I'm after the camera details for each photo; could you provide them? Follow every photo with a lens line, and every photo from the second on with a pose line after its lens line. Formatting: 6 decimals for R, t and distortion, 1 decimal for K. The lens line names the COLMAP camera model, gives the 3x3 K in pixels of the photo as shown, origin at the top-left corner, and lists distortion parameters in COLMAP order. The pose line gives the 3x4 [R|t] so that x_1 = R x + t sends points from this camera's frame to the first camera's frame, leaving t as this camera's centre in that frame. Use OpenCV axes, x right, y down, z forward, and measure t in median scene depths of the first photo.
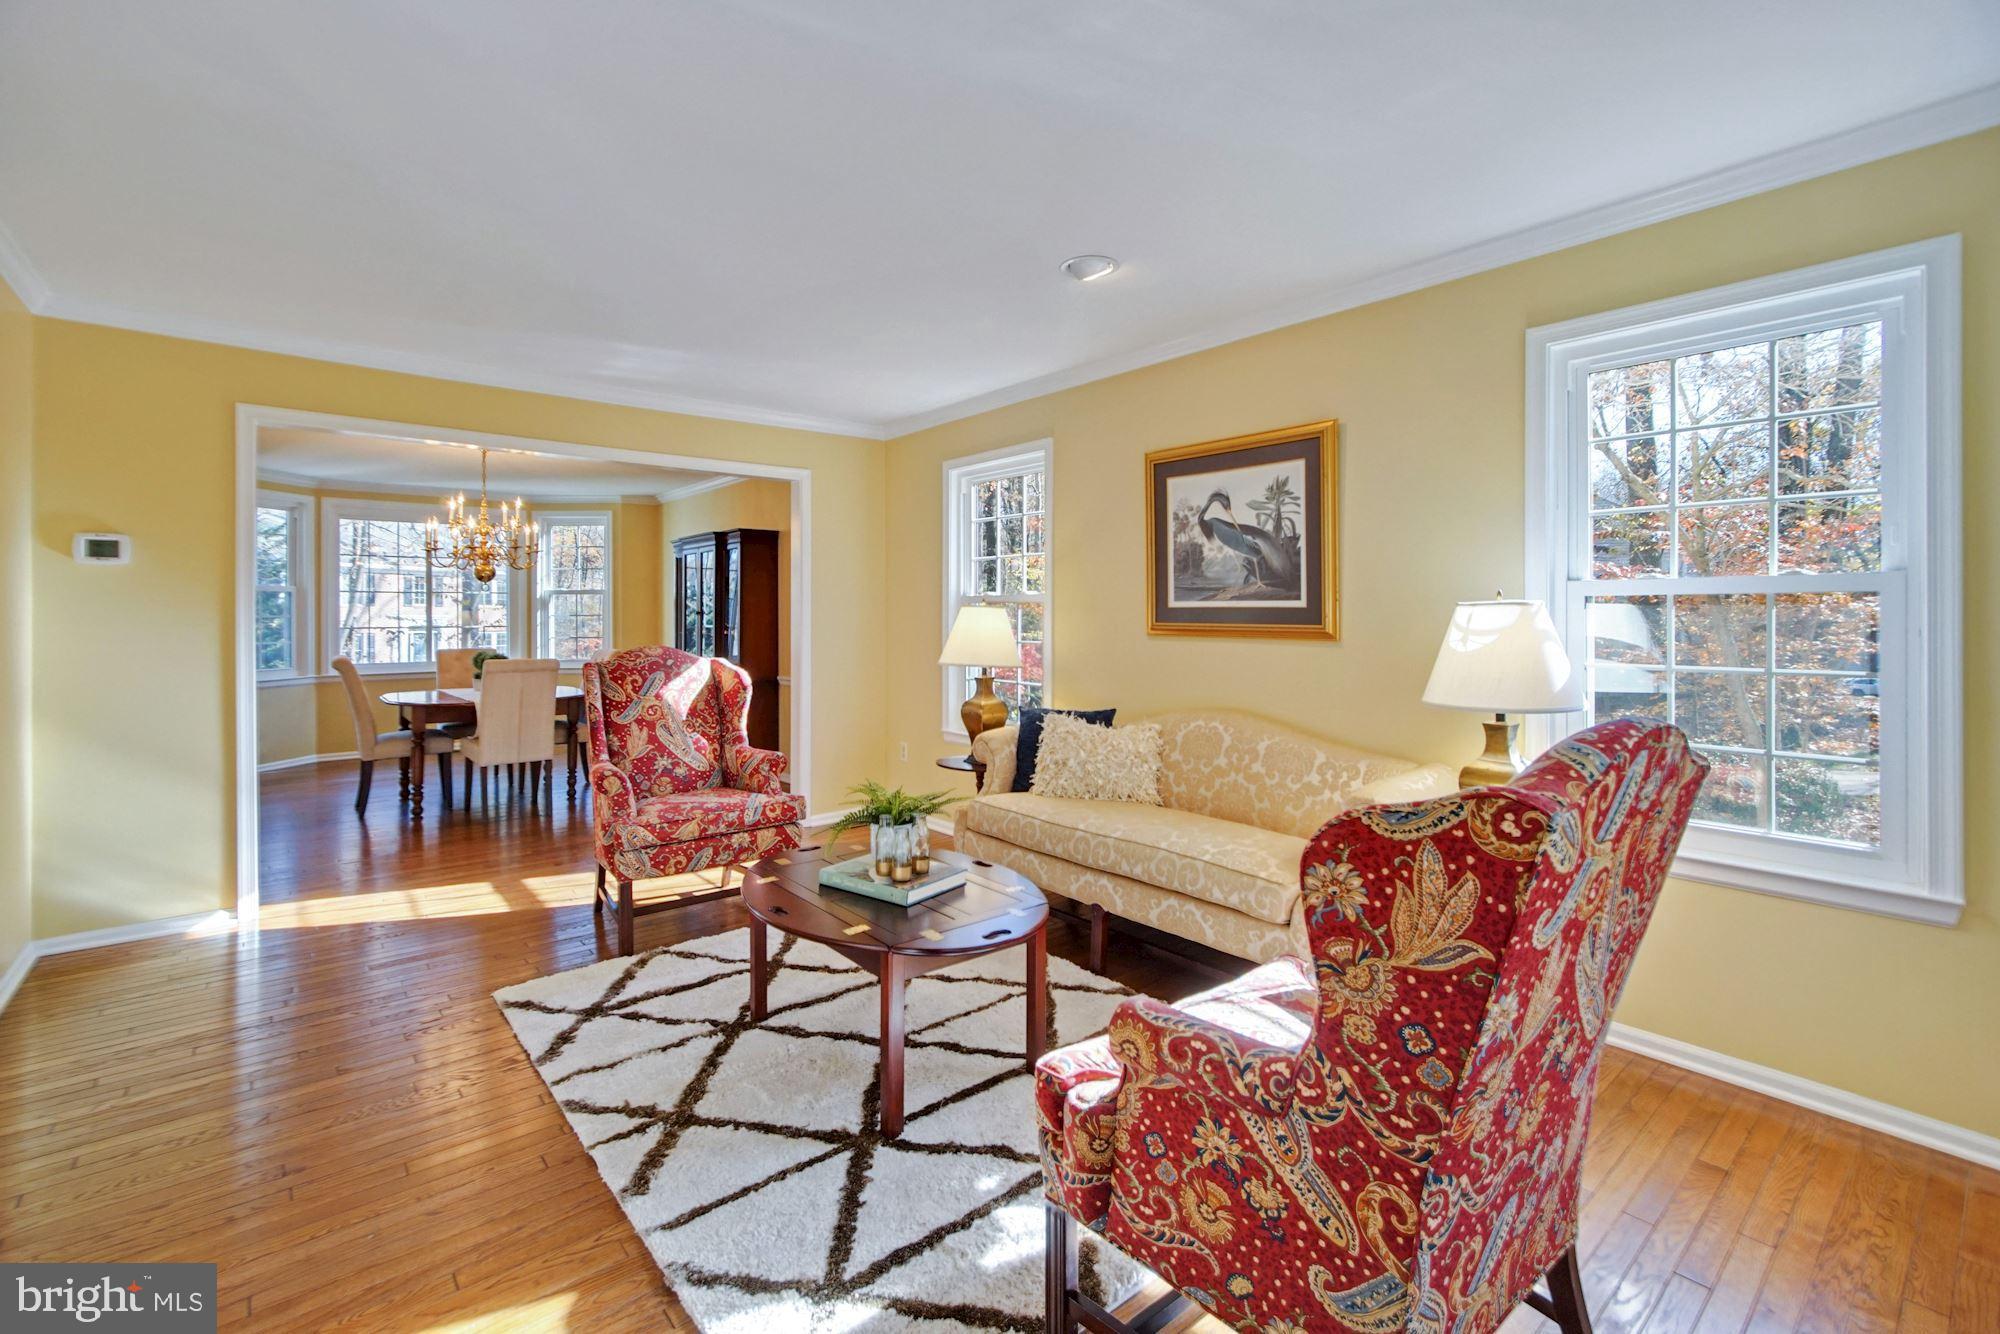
lens RADIAL K [[869.4, 0, 995.0], [0, 869.4, 616.4], [0, 0, 1]] dist [0.001596, 0.000258]
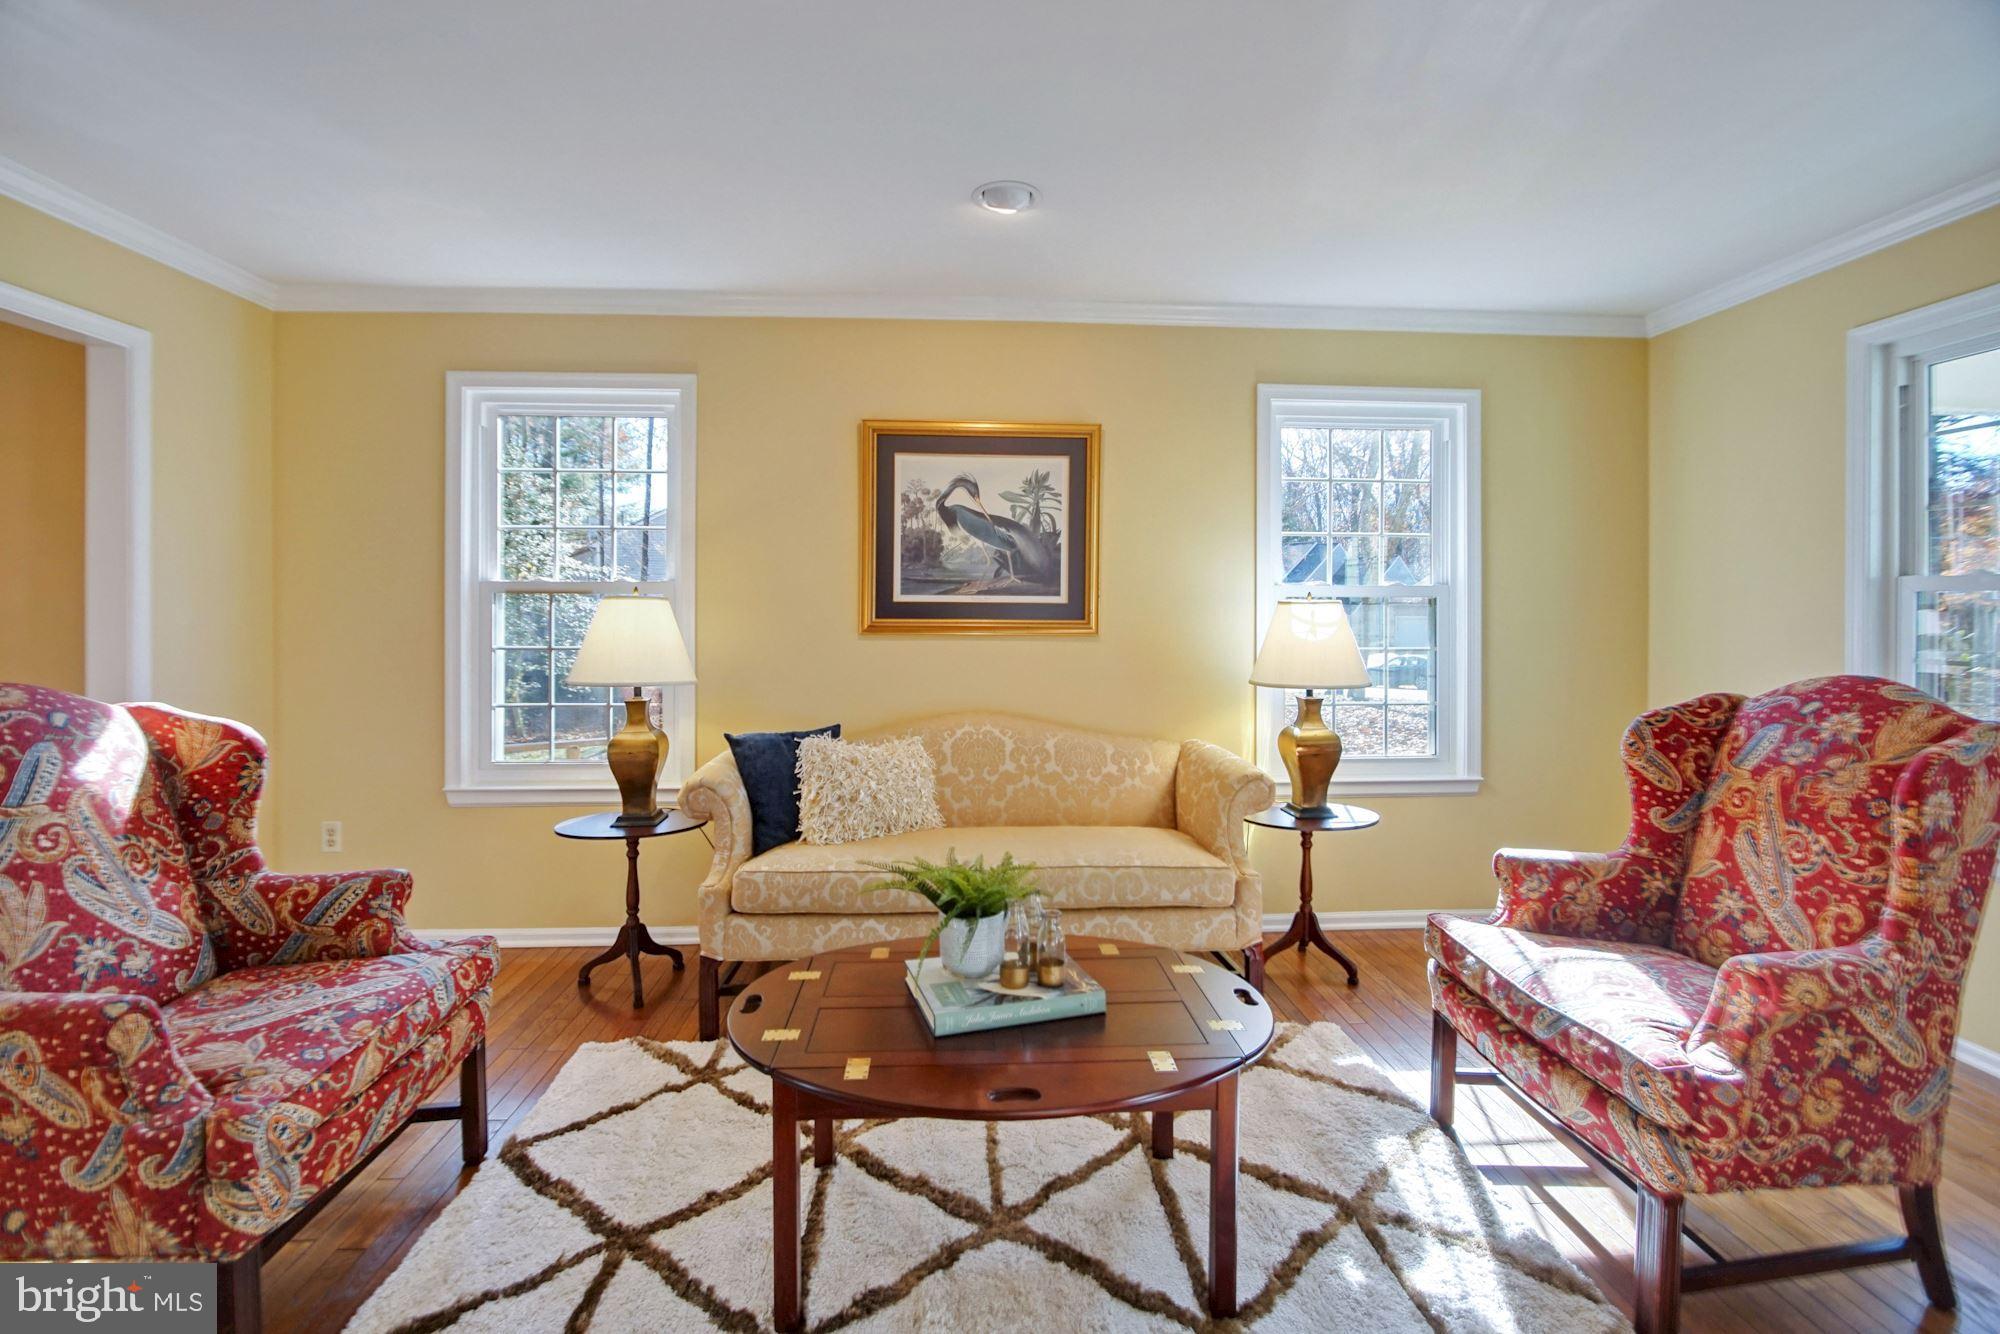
lens RADIAL K [[885.2, 0, 996.8], [0, 885.2, 617.3], [0, 0, 1]] dist [-0.029531, 0.009547]
pose [[0.597977, -0.004226, 0.801502, -0.495022], [0.000089, 0.999986, 0.005205, 0.000600], [-0.801513, -0.003041, 0.597970, 0.425644]]
